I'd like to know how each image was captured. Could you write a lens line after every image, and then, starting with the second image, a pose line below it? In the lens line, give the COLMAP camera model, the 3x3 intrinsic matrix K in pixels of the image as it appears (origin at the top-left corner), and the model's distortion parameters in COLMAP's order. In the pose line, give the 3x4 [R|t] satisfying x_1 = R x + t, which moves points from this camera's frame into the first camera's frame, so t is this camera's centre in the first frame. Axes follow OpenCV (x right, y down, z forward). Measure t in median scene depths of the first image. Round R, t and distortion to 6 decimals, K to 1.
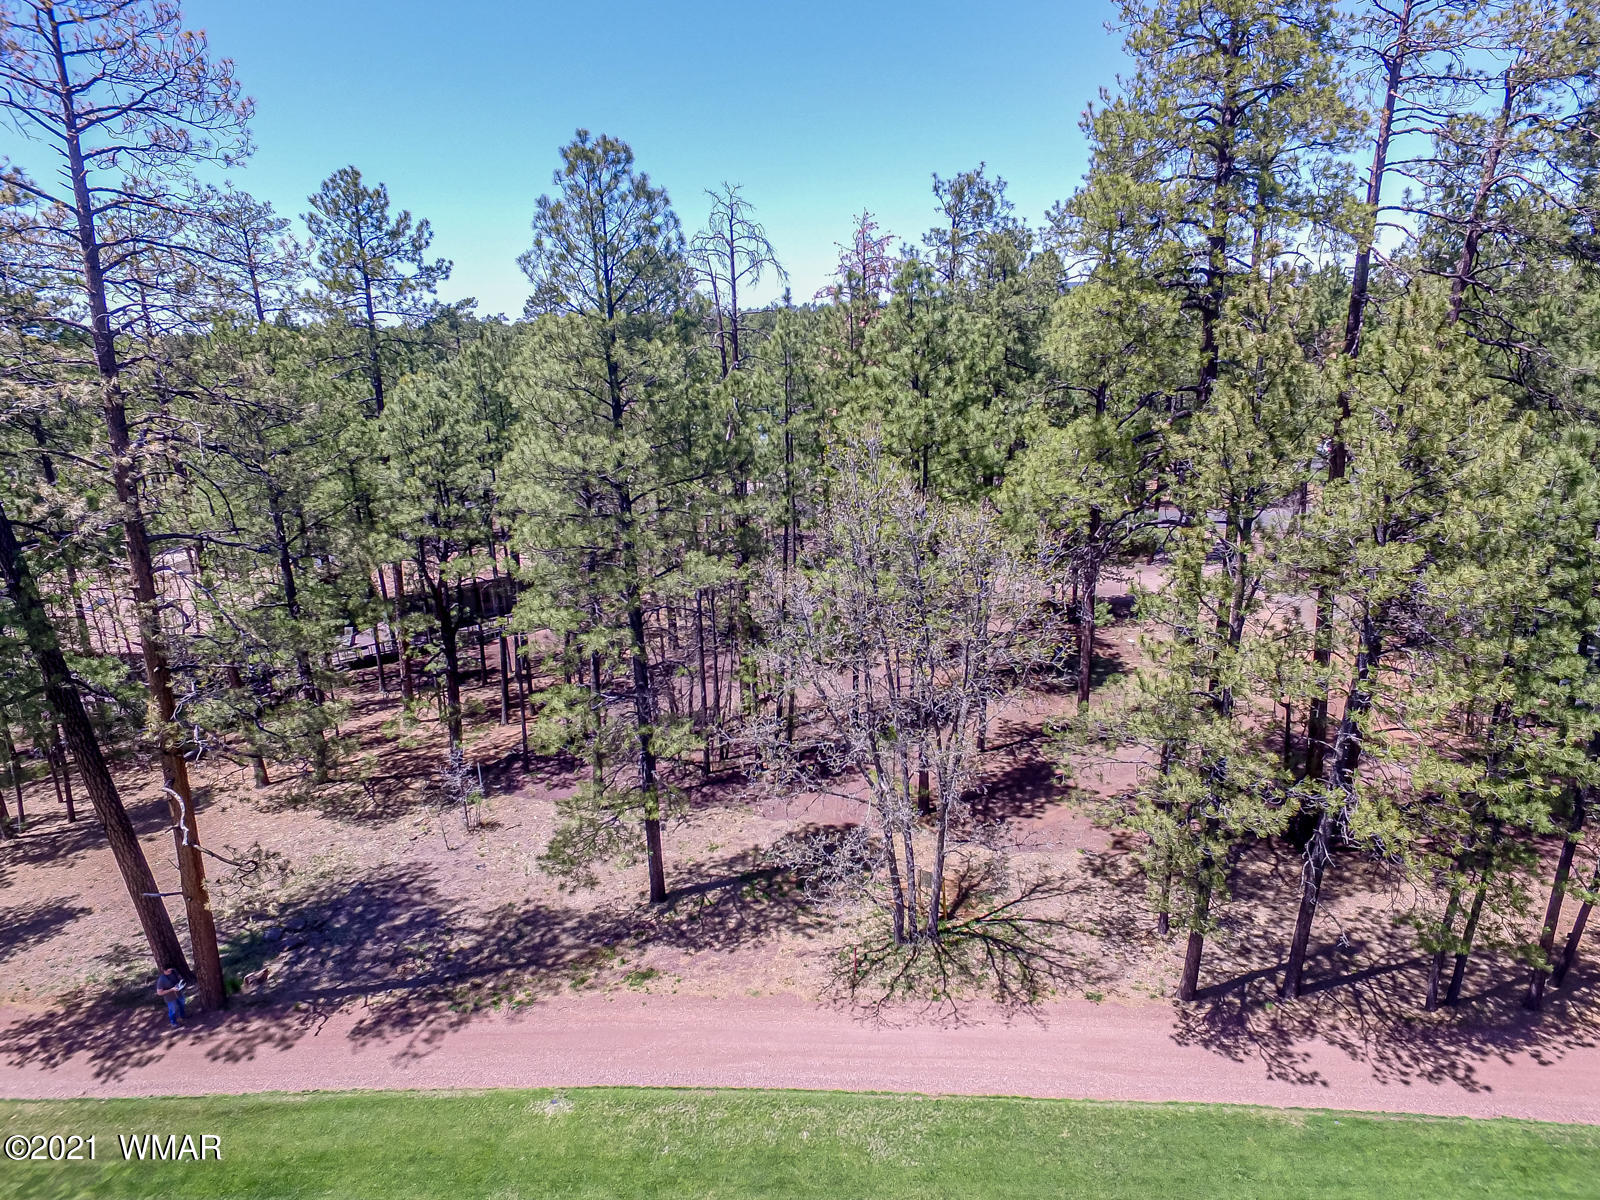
lens RADIAL K [[1001.5, 0, 838.7], [0, 1001.5, 628.3], [0, 0, 1]] dist [-0.005342, 0.014048]
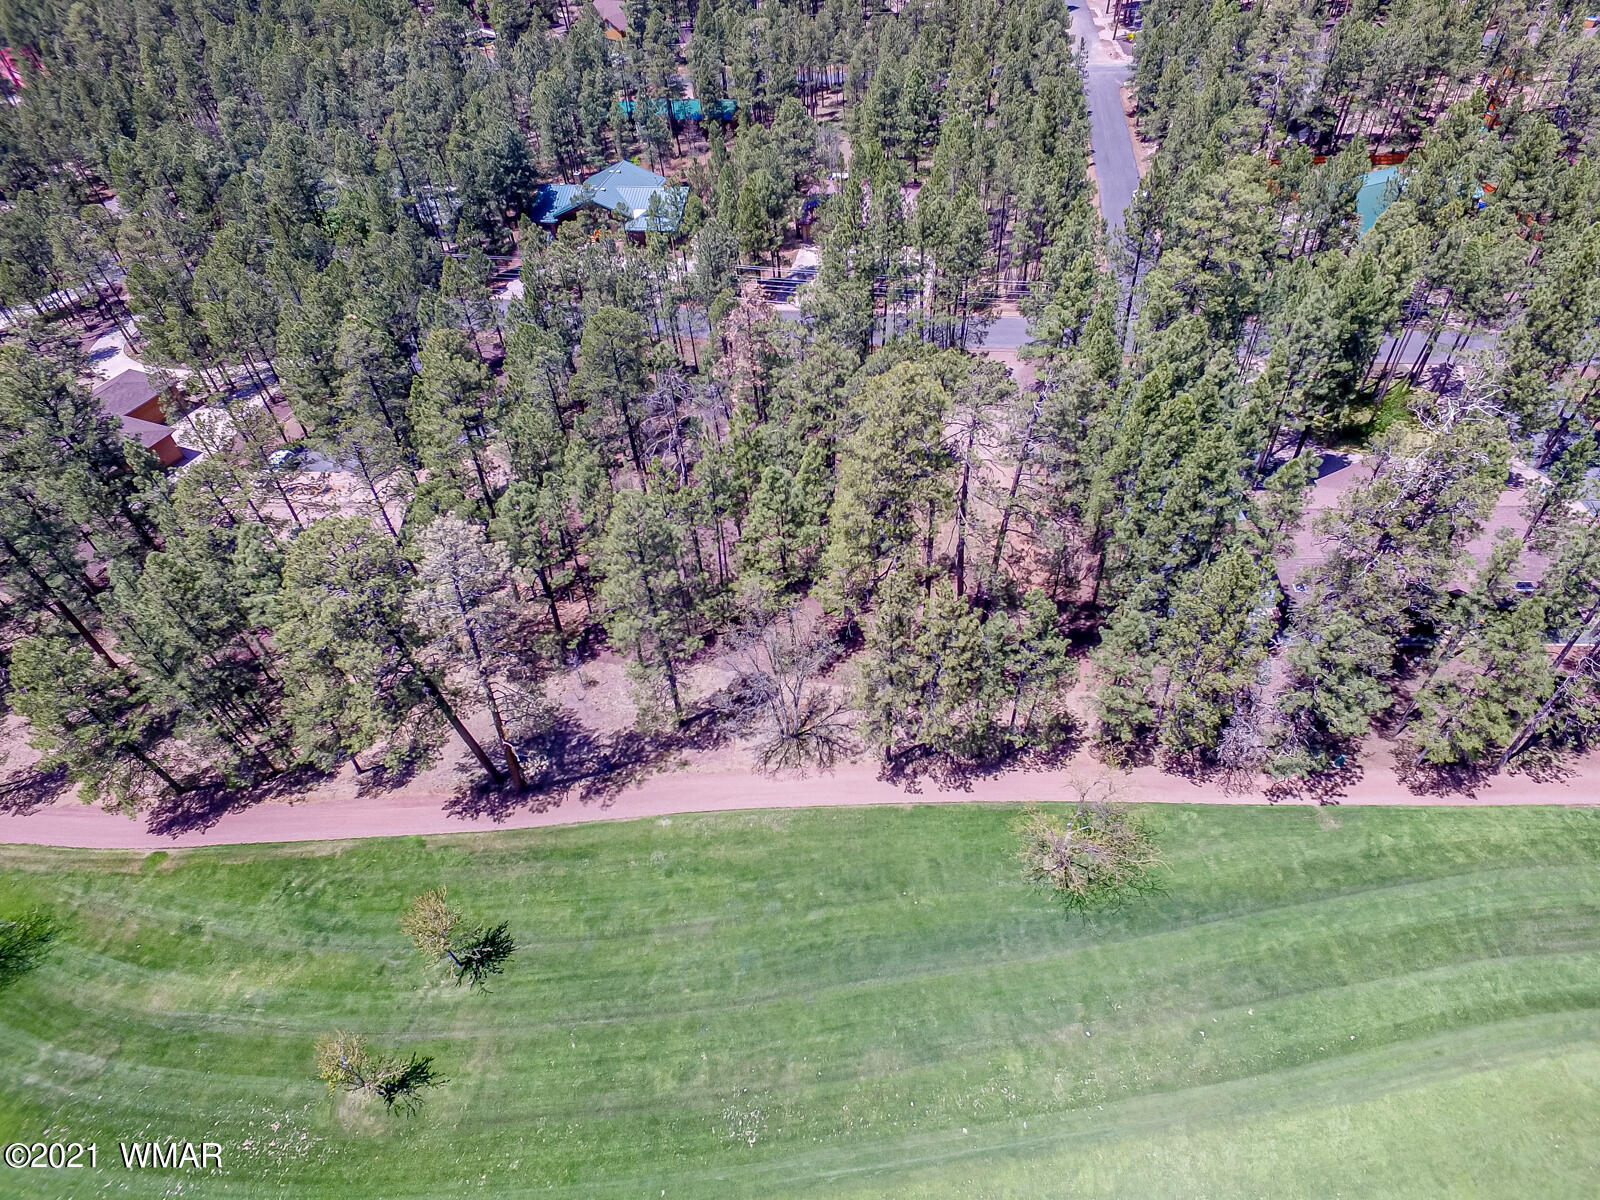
lens RADIAL K [[1001.5, 0, 826.8], [0, 1001.5, 597.8], [0, 0, 1]] dist [-0.005342, 0.014048]
pose [[0.995686, -0.087785, 0.030049, 0.134579], [0.068263, 0.912402, 0.403563, -1.087550], [-0.062844, -0.399771, 0.914458, -1.239691]]
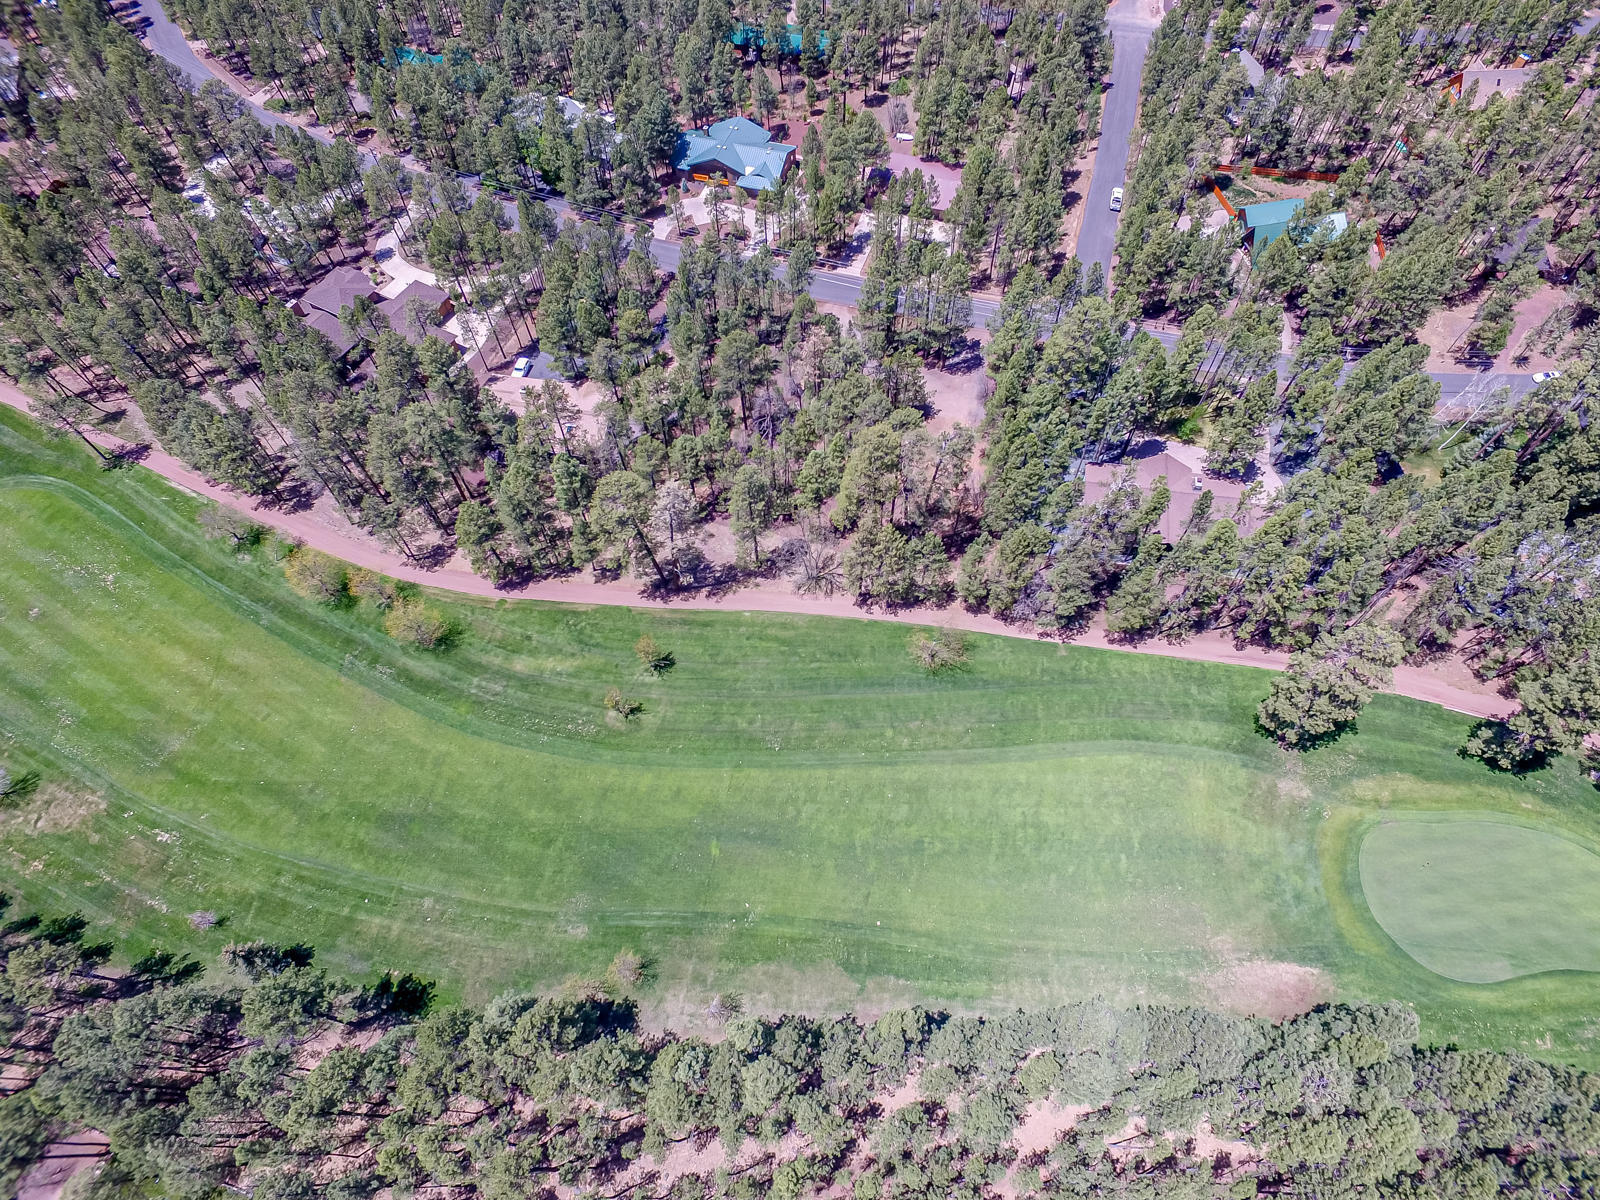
lens RADIAL K [[1001.5, 0, 799.9], [0, 1001.5, 597.3], [0, 0, 1]] dist [-0.005342, 0.014048]
pose [[0.998529, 0.021300, -0.049852, 0.282770], [0.012616, 0.803032, 0.595802, -2.716750], [0.052723, -0.595555, 0.801583, -3.200769]]
